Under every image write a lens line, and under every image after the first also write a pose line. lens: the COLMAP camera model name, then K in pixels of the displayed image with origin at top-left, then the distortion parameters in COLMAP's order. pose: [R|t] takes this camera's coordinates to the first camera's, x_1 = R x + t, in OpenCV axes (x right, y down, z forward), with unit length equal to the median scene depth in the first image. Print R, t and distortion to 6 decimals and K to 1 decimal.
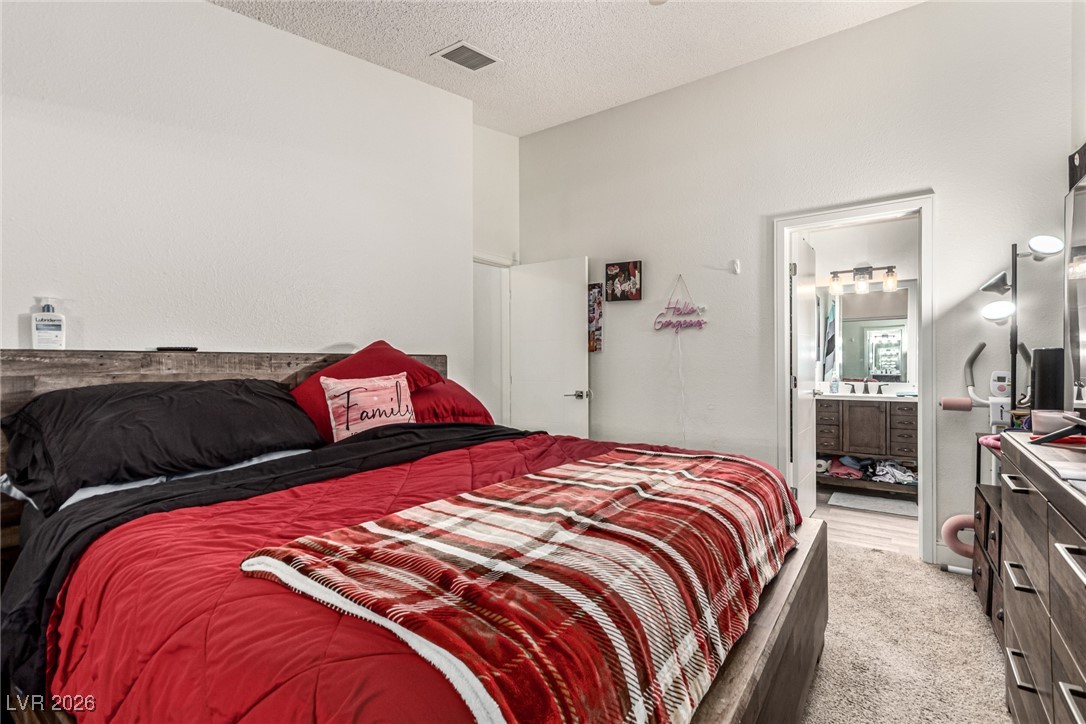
lens RADIAL K [[504.5, 0, 549.9], [0, 504.5, 368.4], [0, 0, 1]] dist [0.002639, 0.003582]
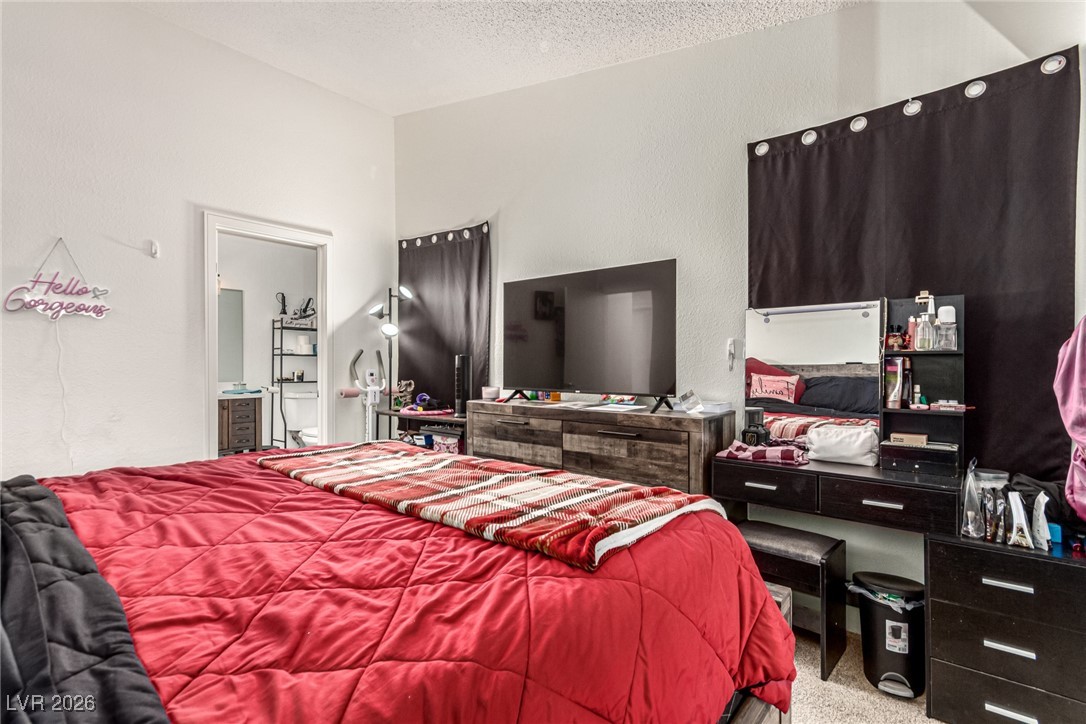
lens RADIAL K [[504.5, 0, 551.0], [0, 504.5, 362.7], [0, 0, 1]] dist [0.002639, 0.003582]
pose [[0.064613, 0.007087, 0.997885, -0.547020], [0.010178, 0.999918, -0.007761, 0.004651], [-0.997858, 0.010658, 0.064536, 0.352838]]
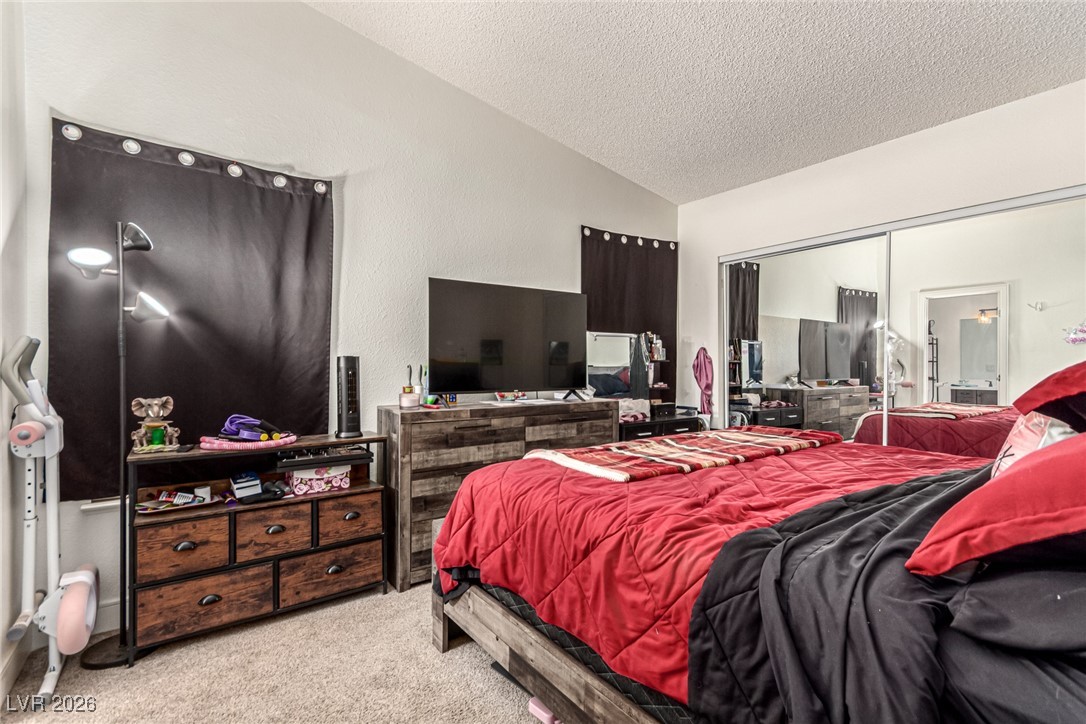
lens RADIAL K [[504.5, 0, 537.9], [0, 504.5, 359.5], [0, 0, 1]] dist [0.002639, 0.003582]
pose [[-0.945147, 0.001355, 0.326642, 0.054589], [0.003253, 0.999981, 0.005263, -0.023509], [-0.326629, 0.006037, -0.945133, 1.475798]]
